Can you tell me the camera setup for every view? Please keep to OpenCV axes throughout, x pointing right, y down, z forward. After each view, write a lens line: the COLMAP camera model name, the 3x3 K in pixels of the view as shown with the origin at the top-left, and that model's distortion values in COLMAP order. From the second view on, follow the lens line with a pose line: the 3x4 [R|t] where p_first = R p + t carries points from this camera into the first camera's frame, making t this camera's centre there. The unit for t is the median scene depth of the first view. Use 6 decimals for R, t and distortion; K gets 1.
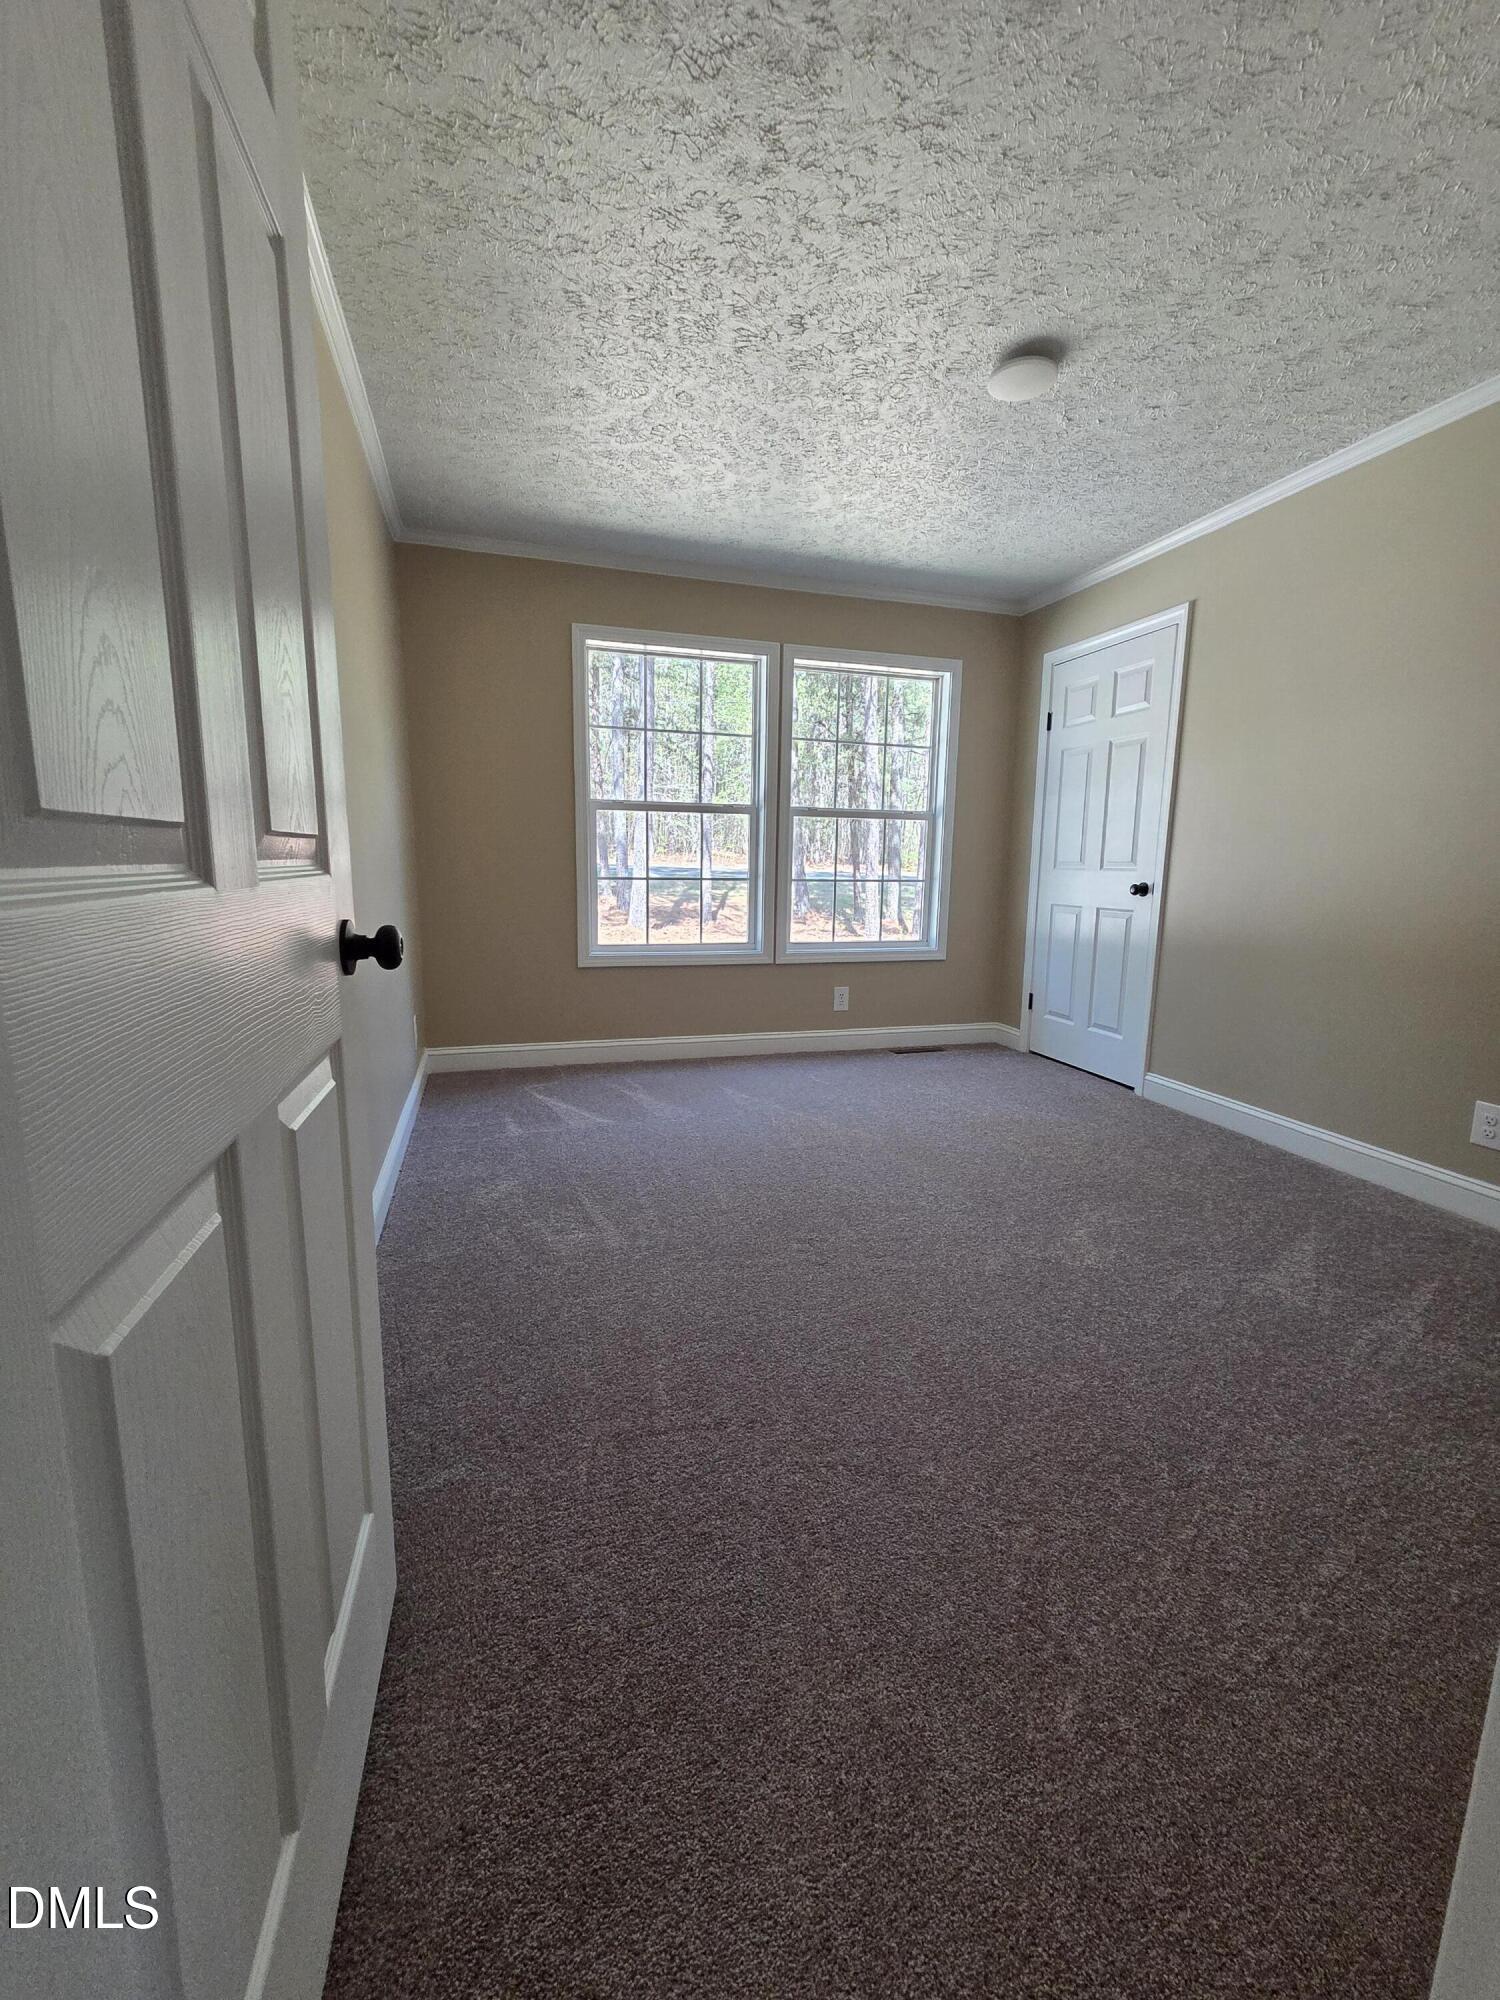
lens RADIAL K [[818.9, 0, 748.6], [0, 818.9, 1003.5], [0, 0, 1]] dist [0.003353, -0.000459]
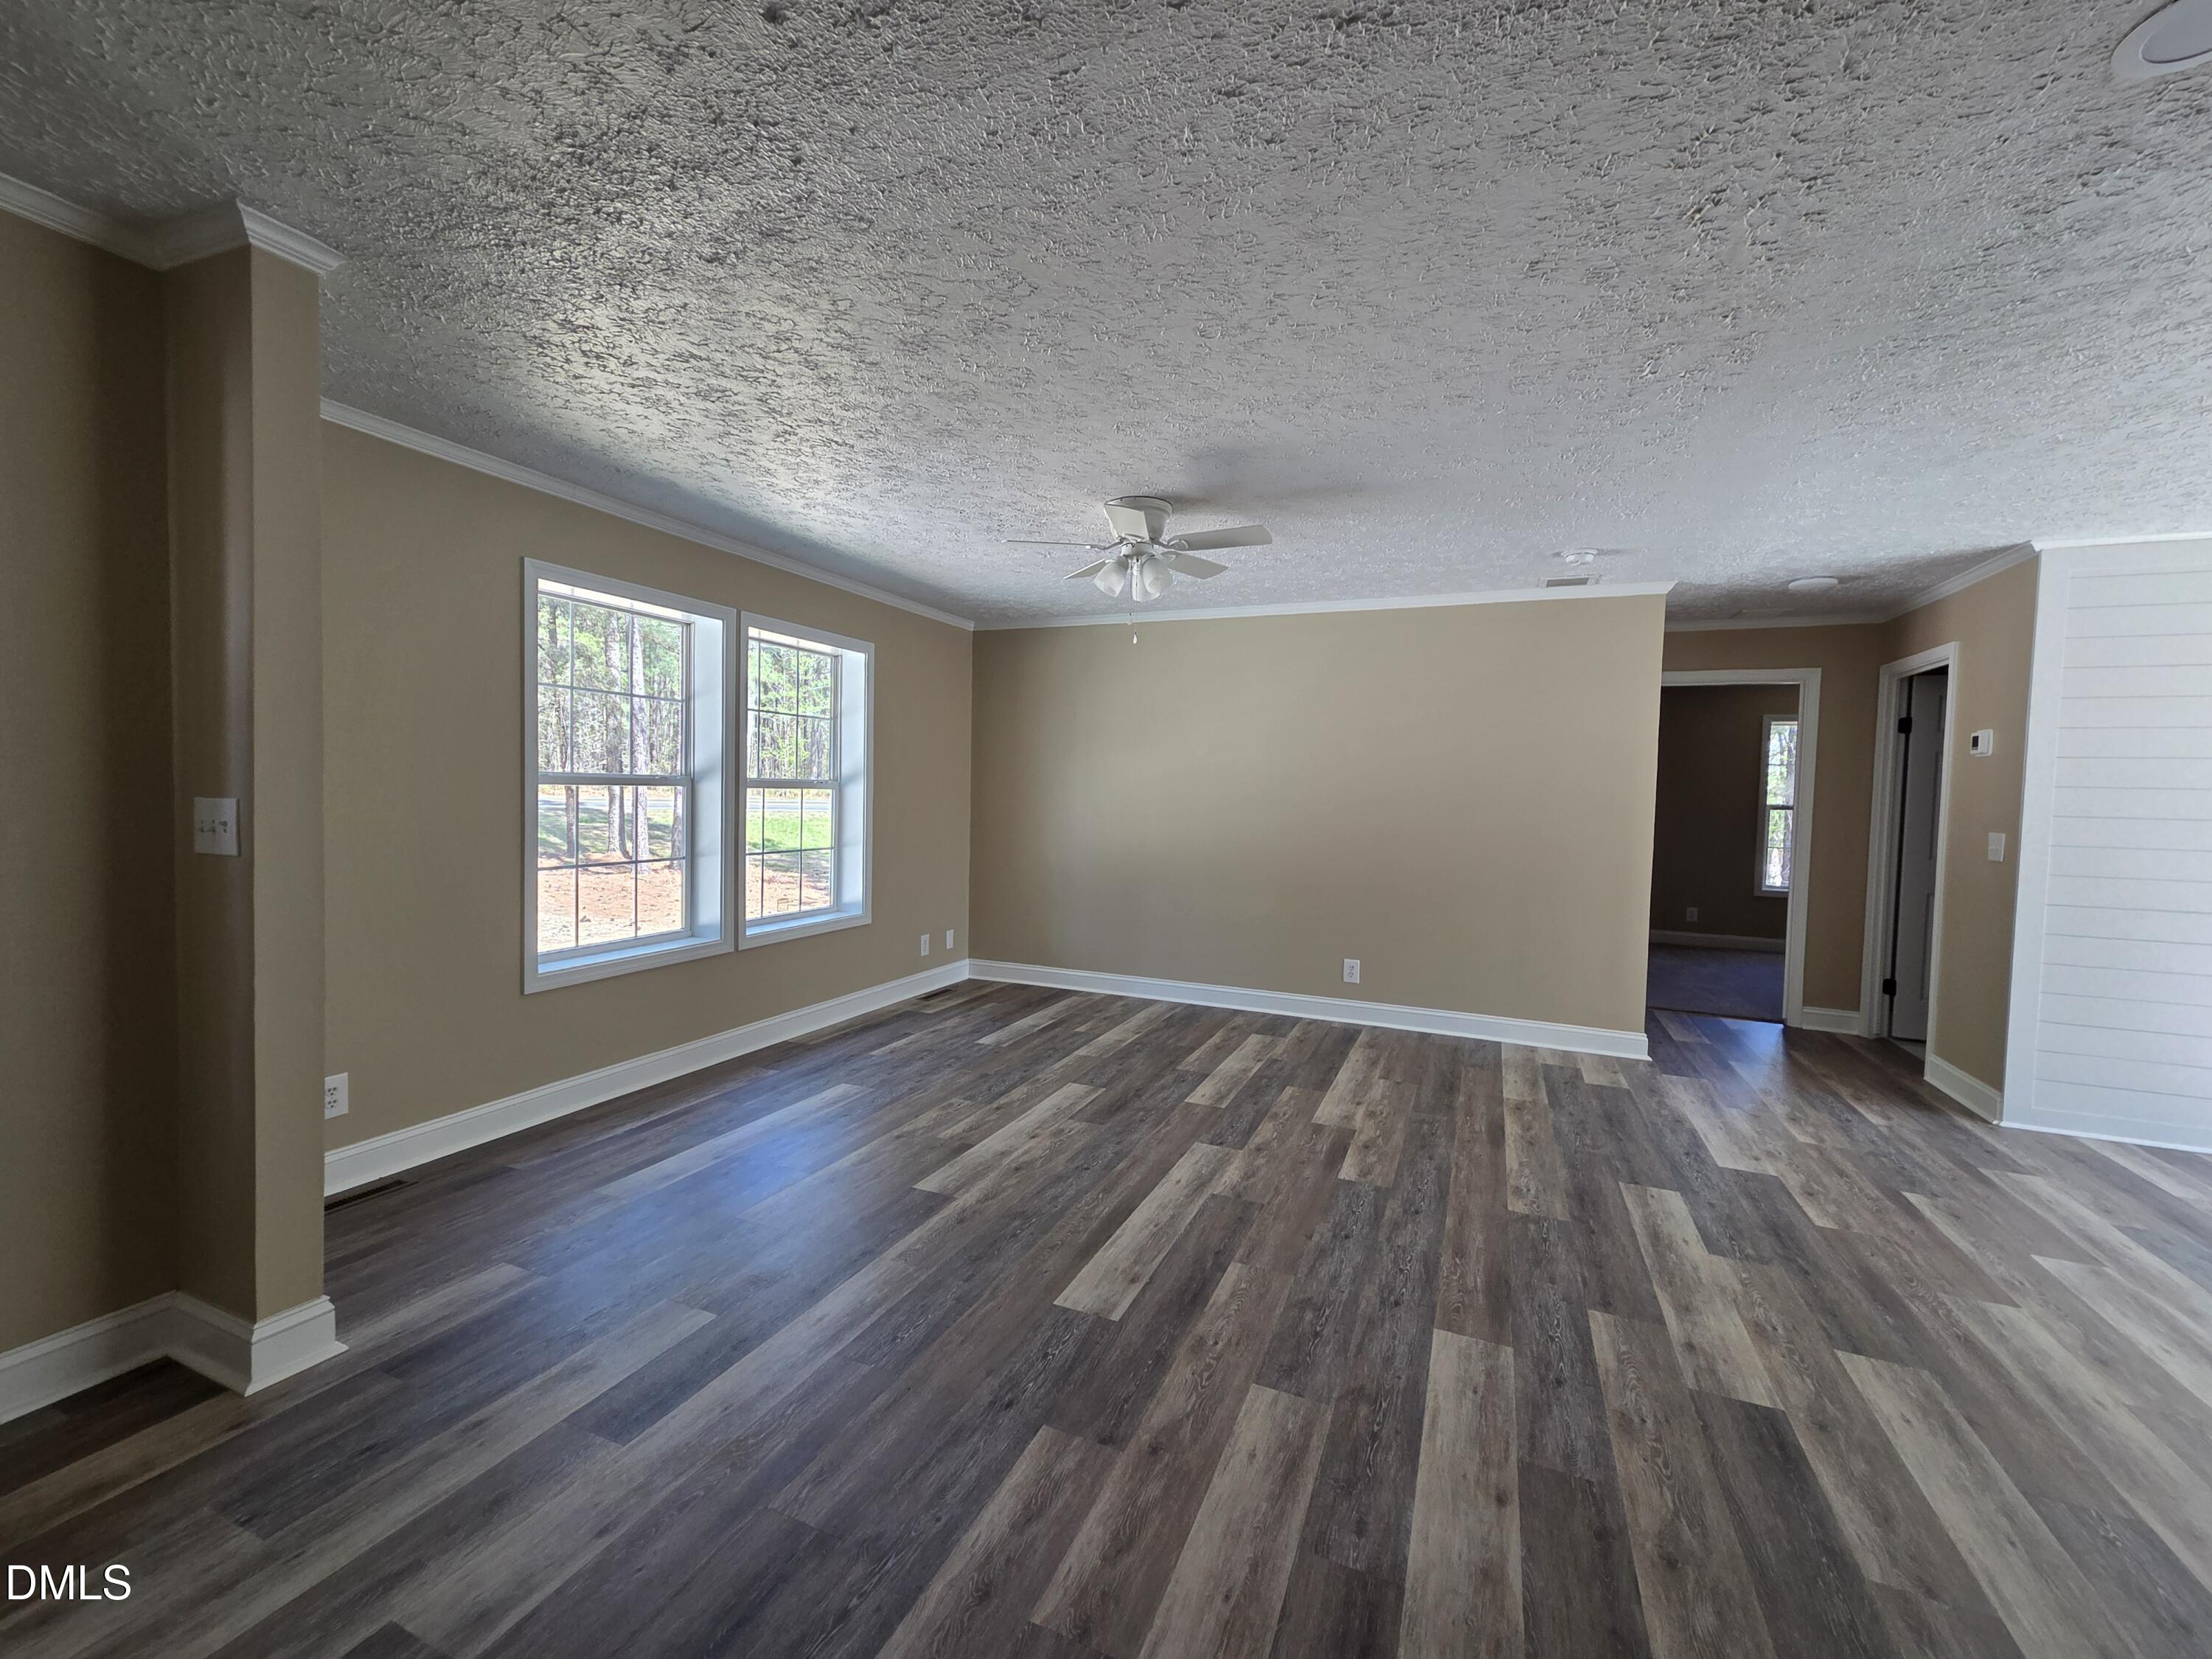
lens RADIAL K [[905.7, 0, 1096.5], [0, 905.7, 834.2], [0, 0, 1]] dist [0.003353, -0.000459]
pose [[0.659112, -0.036393, 0.751163, -0.610890], [0.127845, 0.989712, -0.064228, -0.078876], [-0.741098, 0.138366, 0.656984, 0.048189]]
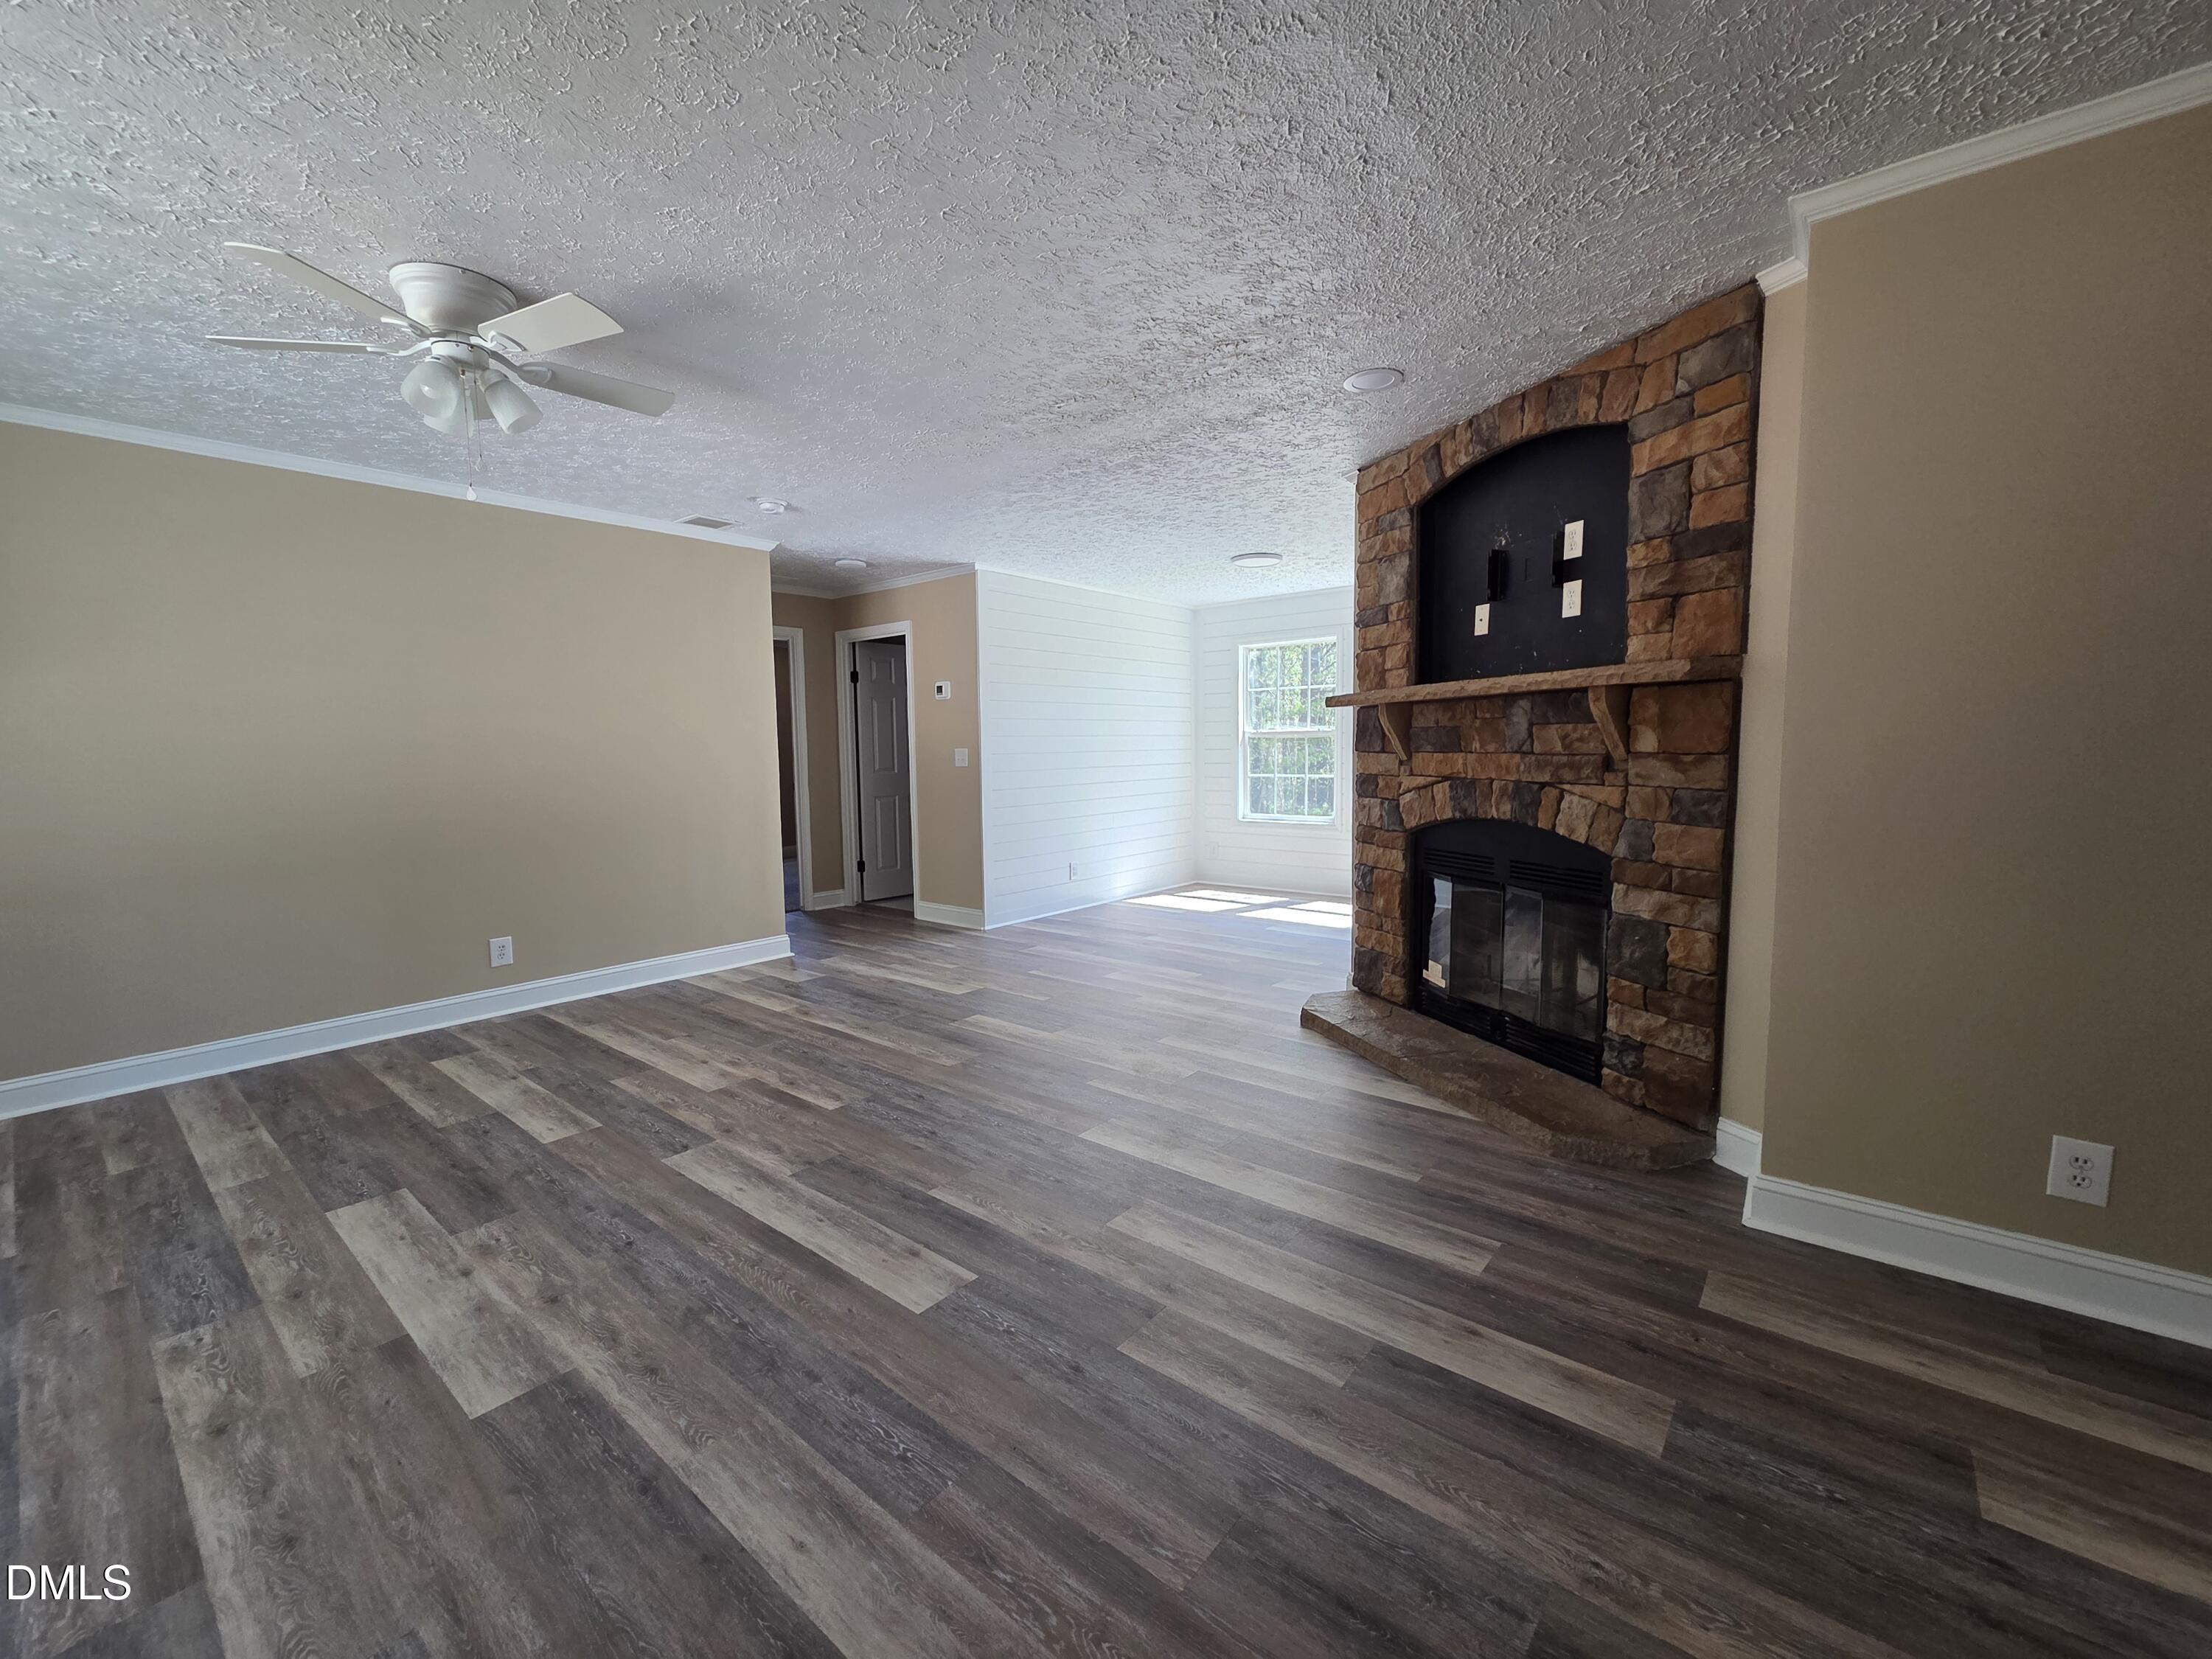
lens RADIAL K [[905.7, 0, 1088.4], [0, 905.7, 826.4], [0, 0, 1]] dist [0.003353, -0.000459]
pose [[-0.533347, -0.082577, 0.841856, -0.655786], [0.166532, 0.965496, 0.200209, -0.181142], [-0.829342, 0.246977, -0.501193, 0.721135]]
